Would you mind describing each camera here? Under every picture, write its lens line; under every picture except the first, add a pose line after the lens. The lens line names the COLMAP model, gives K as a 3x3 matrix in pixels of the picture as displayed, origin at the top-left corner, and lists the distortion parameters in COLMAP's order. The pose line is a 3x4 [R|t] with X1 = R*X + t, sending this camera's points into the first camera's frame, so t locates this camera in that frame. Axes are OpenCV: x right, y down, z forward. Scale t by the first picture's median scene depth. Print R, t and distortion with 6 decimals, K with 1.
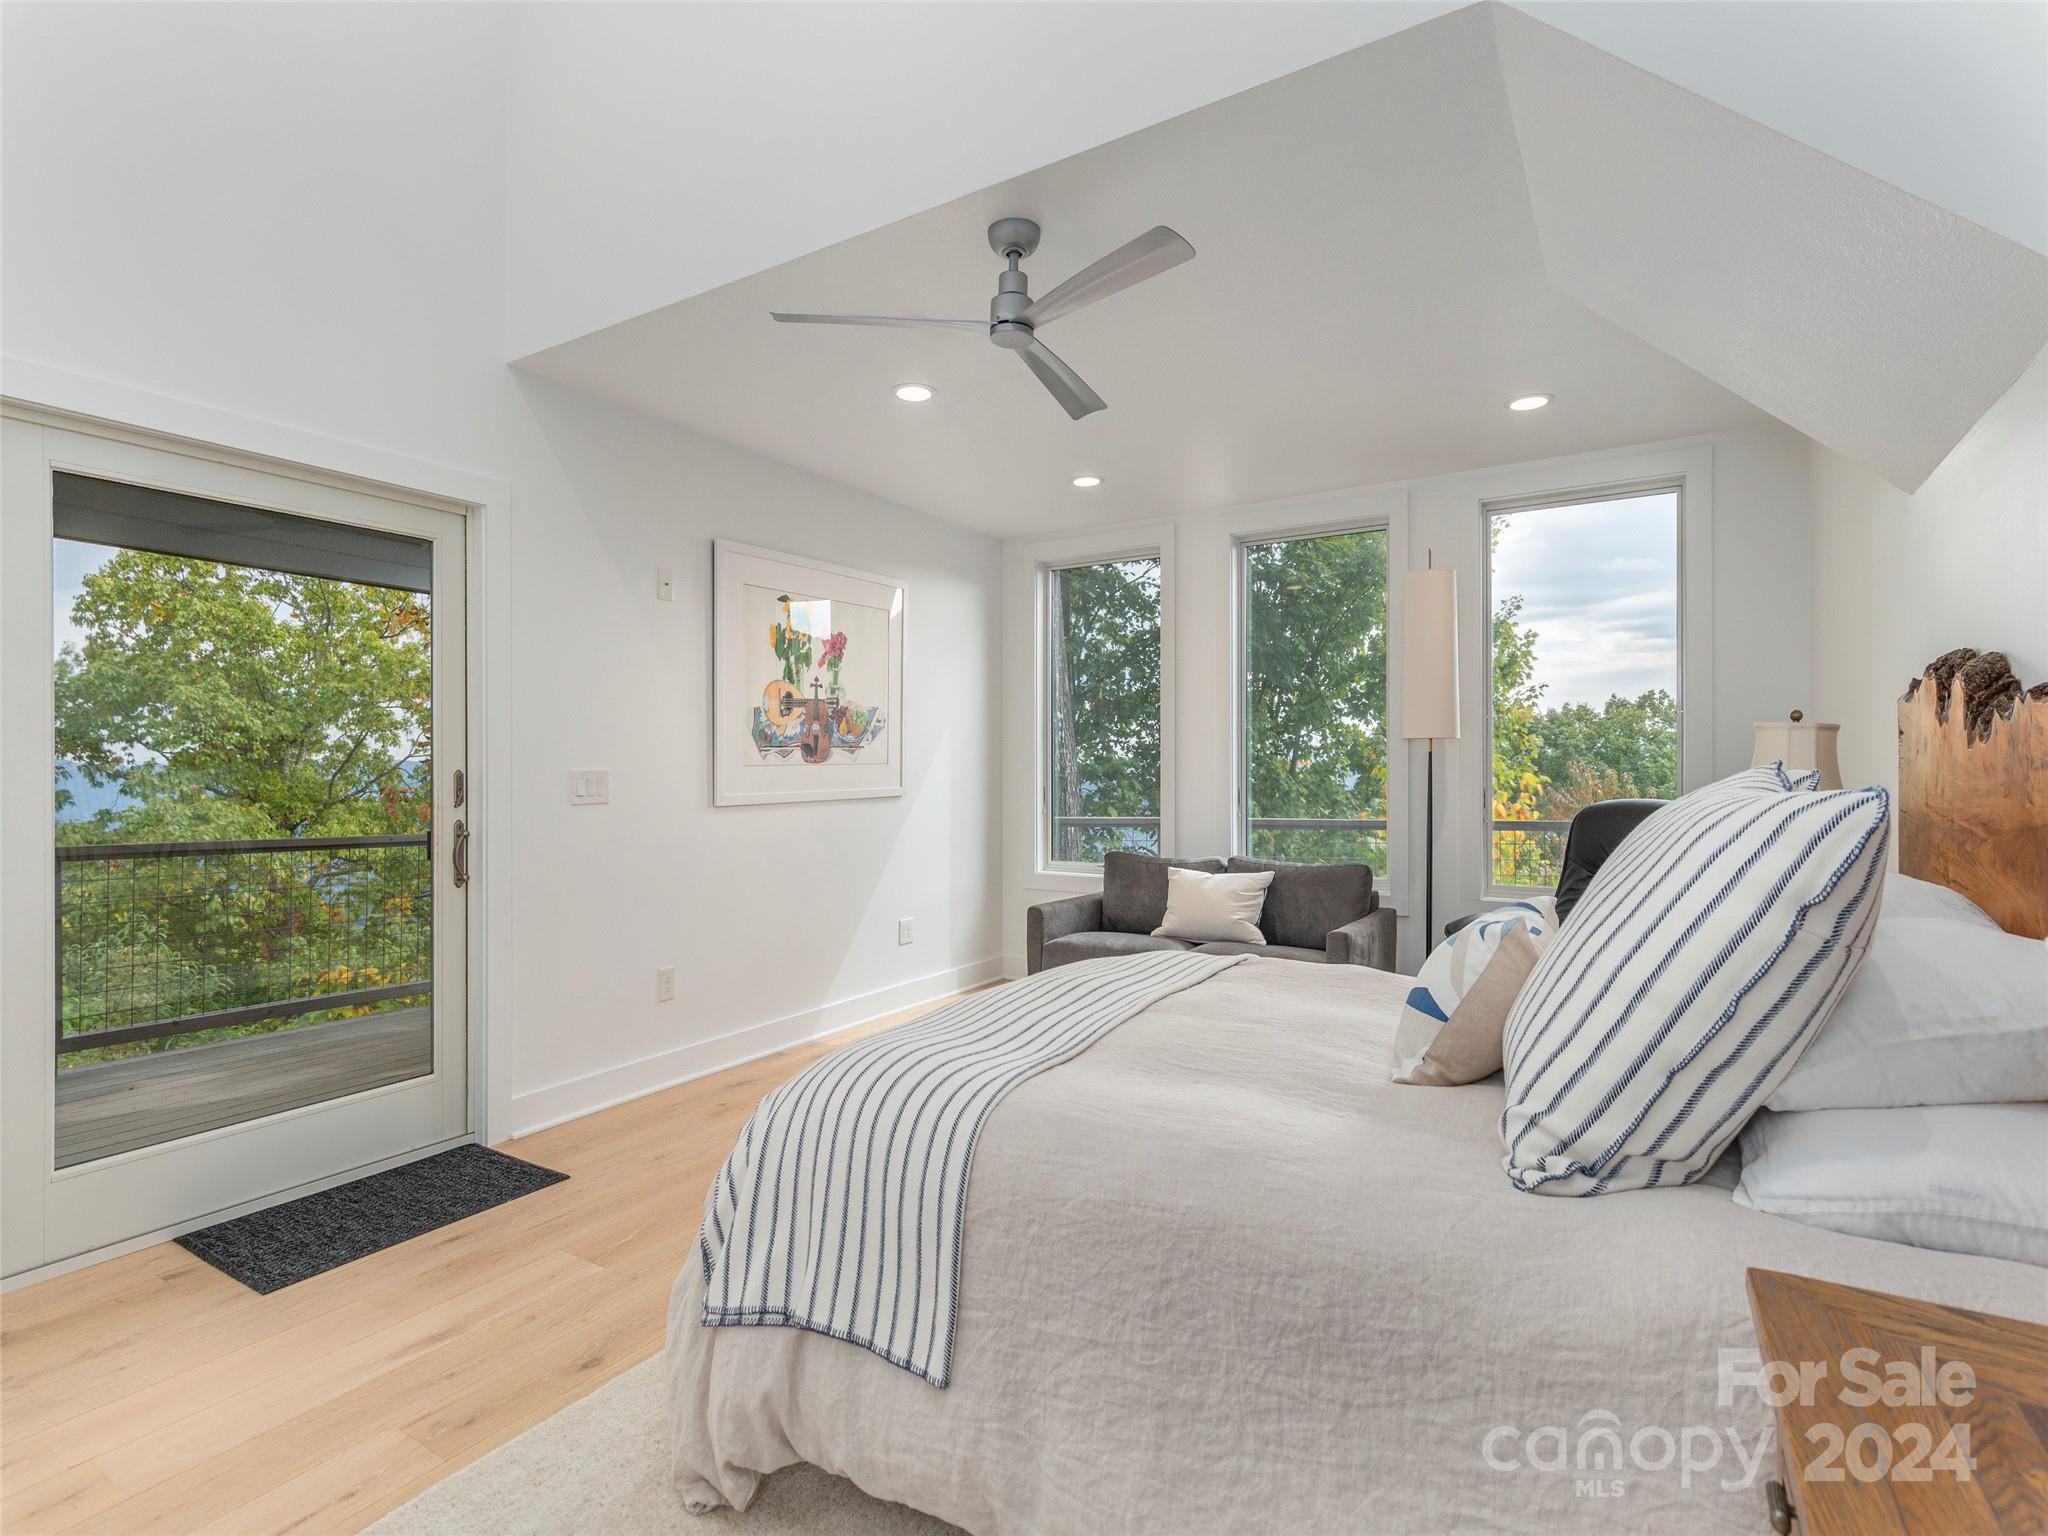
lens RADIAL K [[1015.5, 0, 1027.0], [0, 1015.5, 772.1], [0, 0, 1]] dist [0.007570, 0.002911]
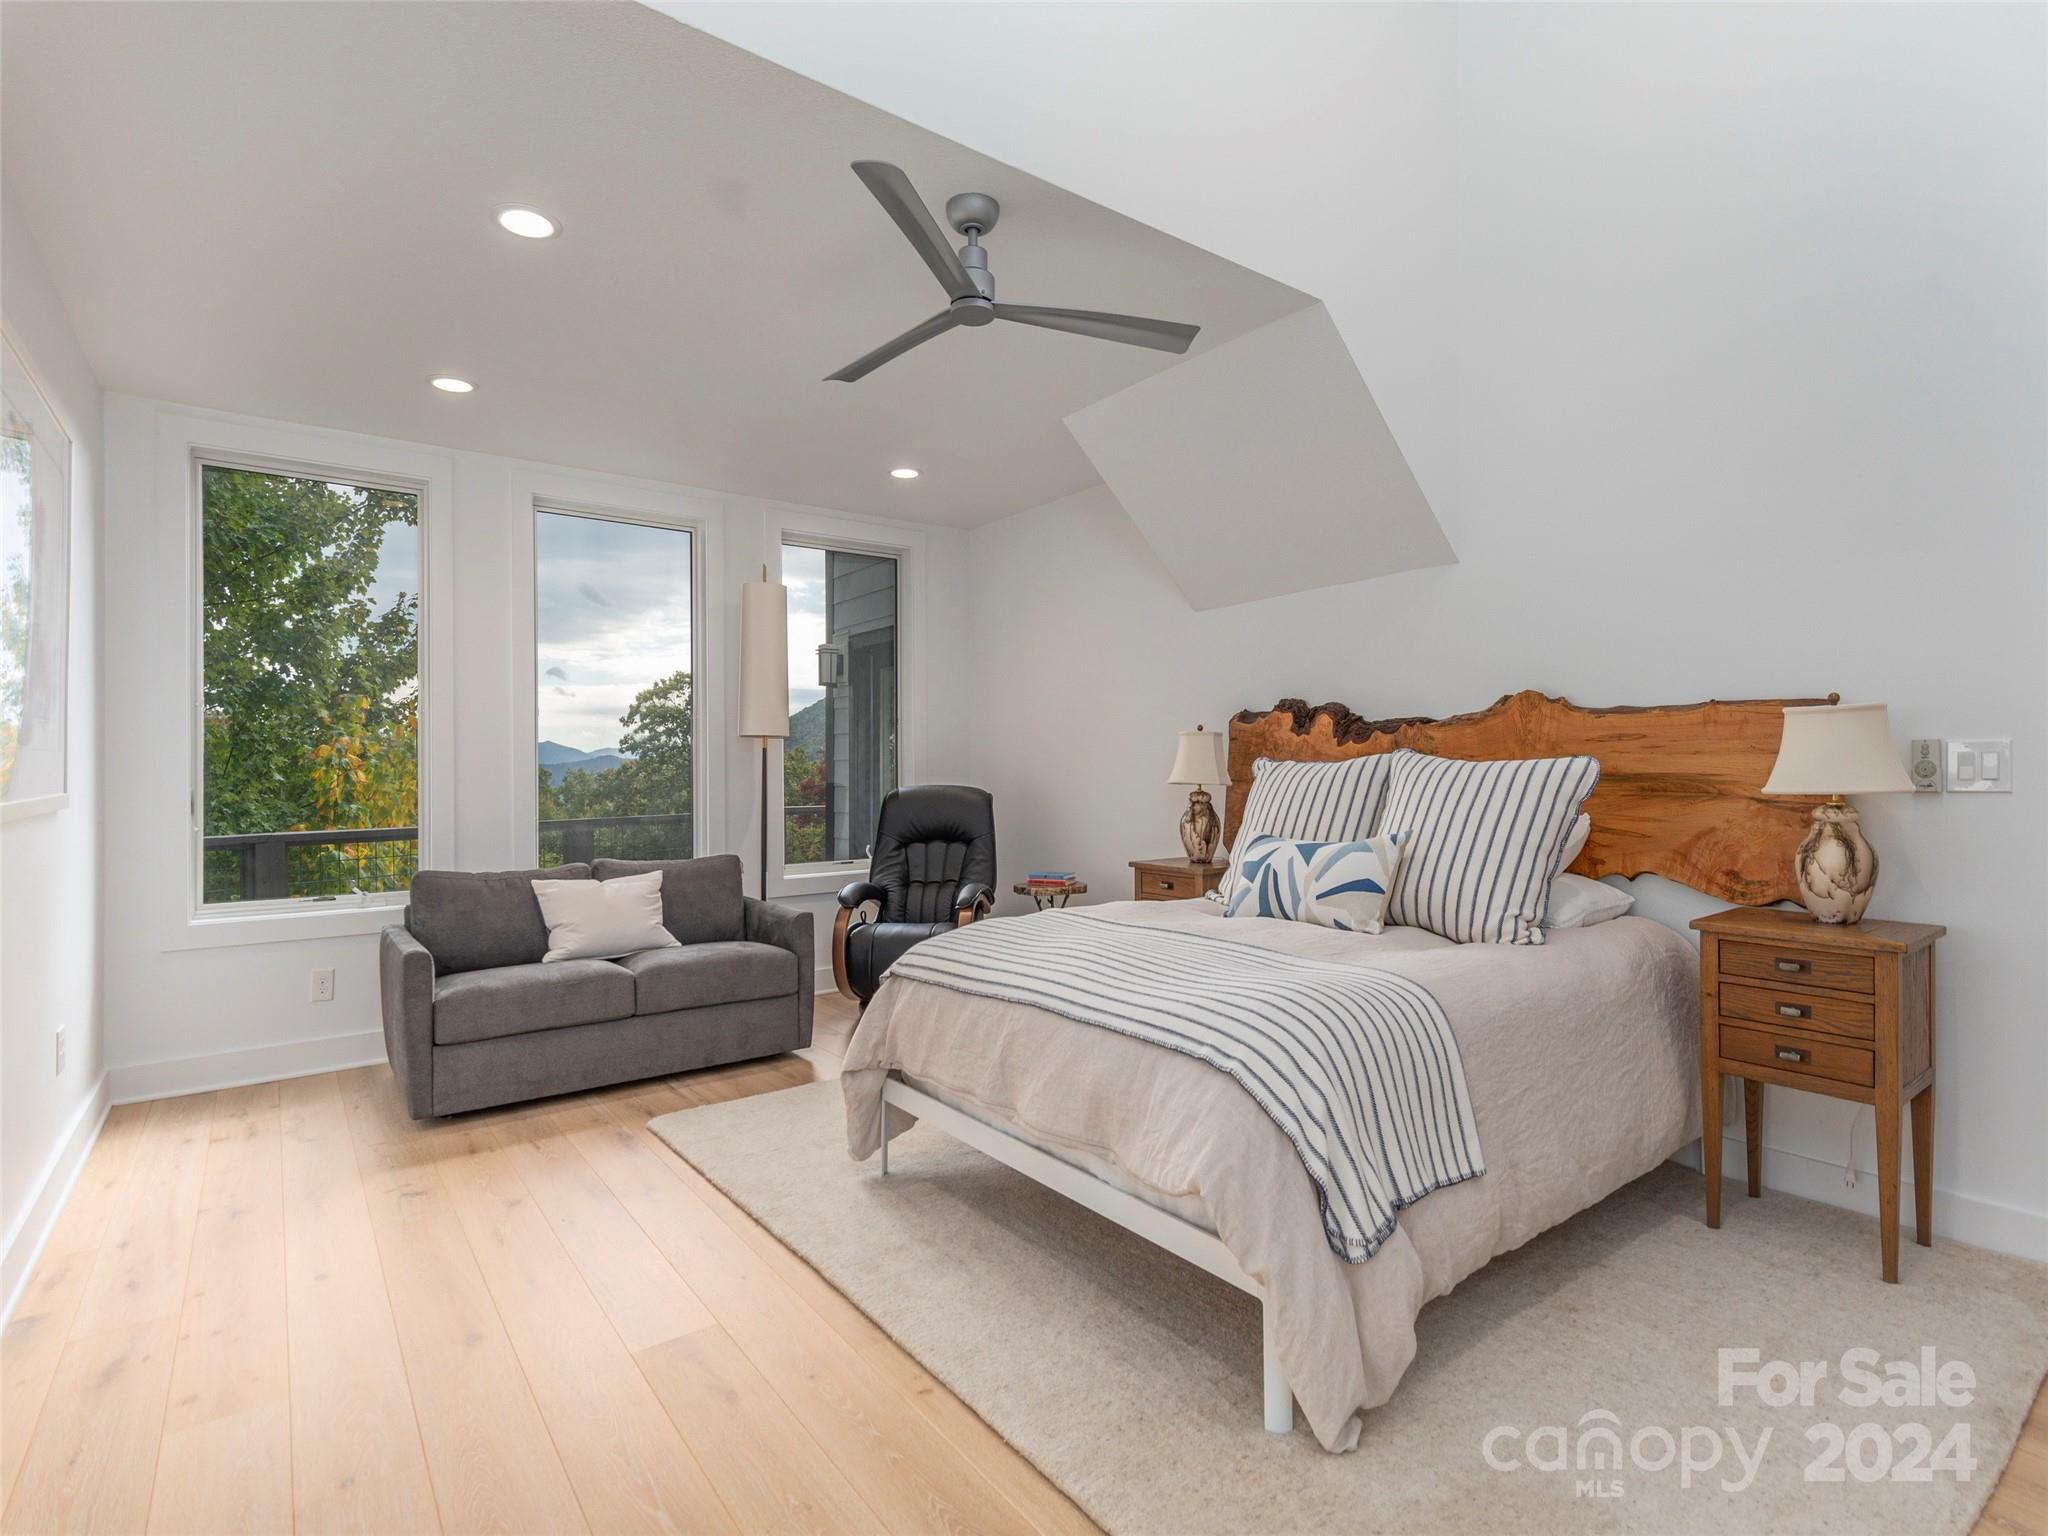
lens RADIAL K [[1015.5, 0, 1029.0], [0, 1015.5, 767.1], [0, 0, 1]] dist [0.007570, 0.002911]
pose [[0.361330, -0.003311, 0.932432, -0.535073], [0.009411, 0.999956, -0.000096, 0.005719], [-0.932391, 0.008810, 0.361345, 0.342806]]
